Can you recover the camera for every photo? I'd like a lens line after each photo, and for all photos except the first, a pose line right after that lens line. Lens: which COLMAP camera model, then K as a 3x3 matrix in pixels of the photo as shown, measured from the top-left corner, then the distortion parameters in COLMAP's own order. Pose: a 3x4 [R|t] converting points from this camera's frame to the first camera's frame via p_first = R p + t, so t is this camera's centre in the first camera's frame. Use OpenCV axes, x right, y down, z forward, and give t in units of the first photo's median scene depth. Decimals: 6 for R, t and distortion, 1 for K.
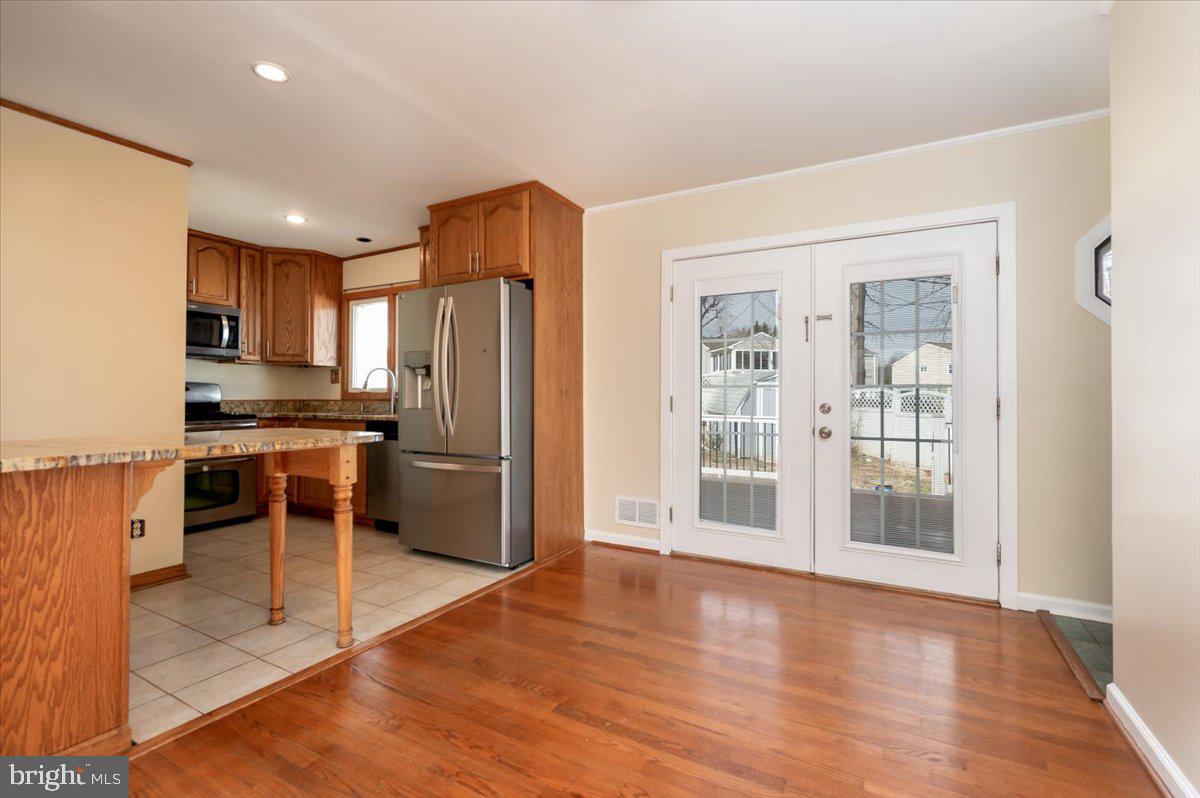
lens RADIAL K [[529.4, 0, 600.1], [0, 529.4, 392.6], [0, 0, 1]] dist [-0.002358, -0.000584]
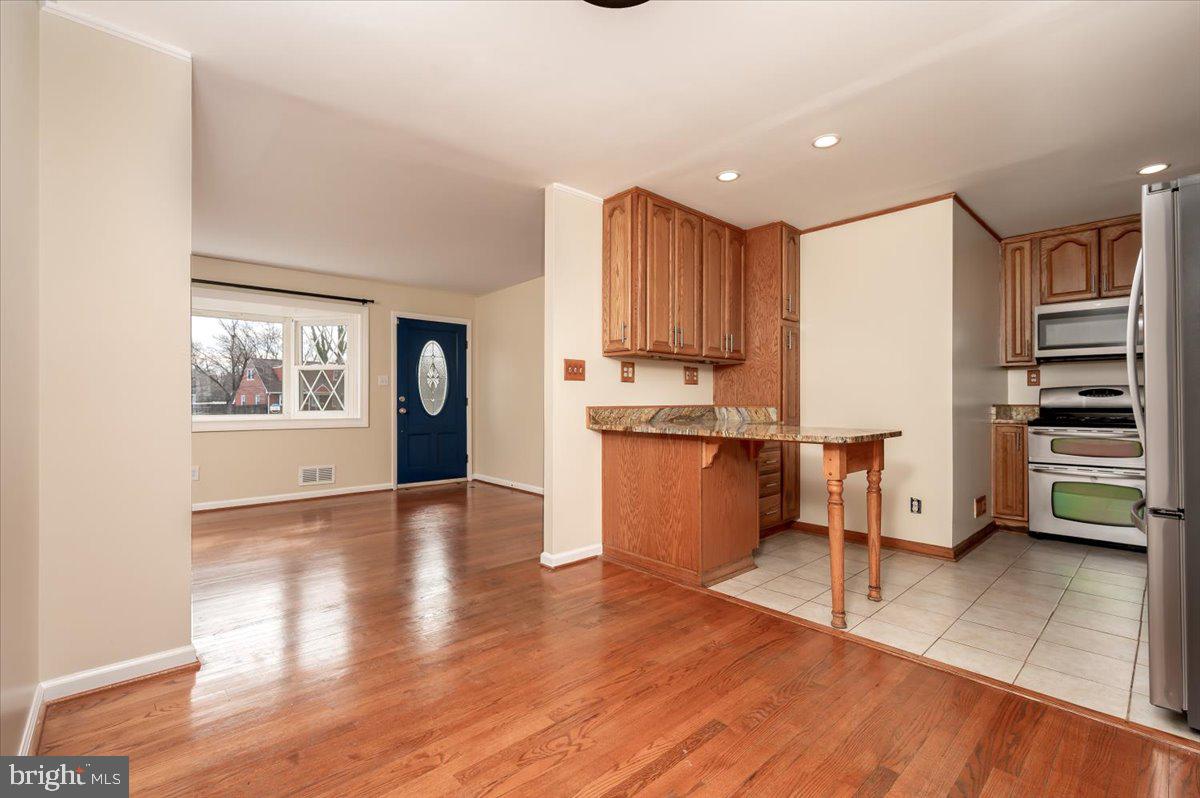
lens RADIAL K [[529.4, 0, 601.3], [0, 529.4, 397.4], [0, 0, 1]] dist [-0.002358, -0.000584]
pose [[-0.312225, -0.009891, -0.949957, 0.465116], [0.007925, 0.999884, -0.013016, 0.006884], [0.949975, -0.011592, -0.312110, 0.566050]]
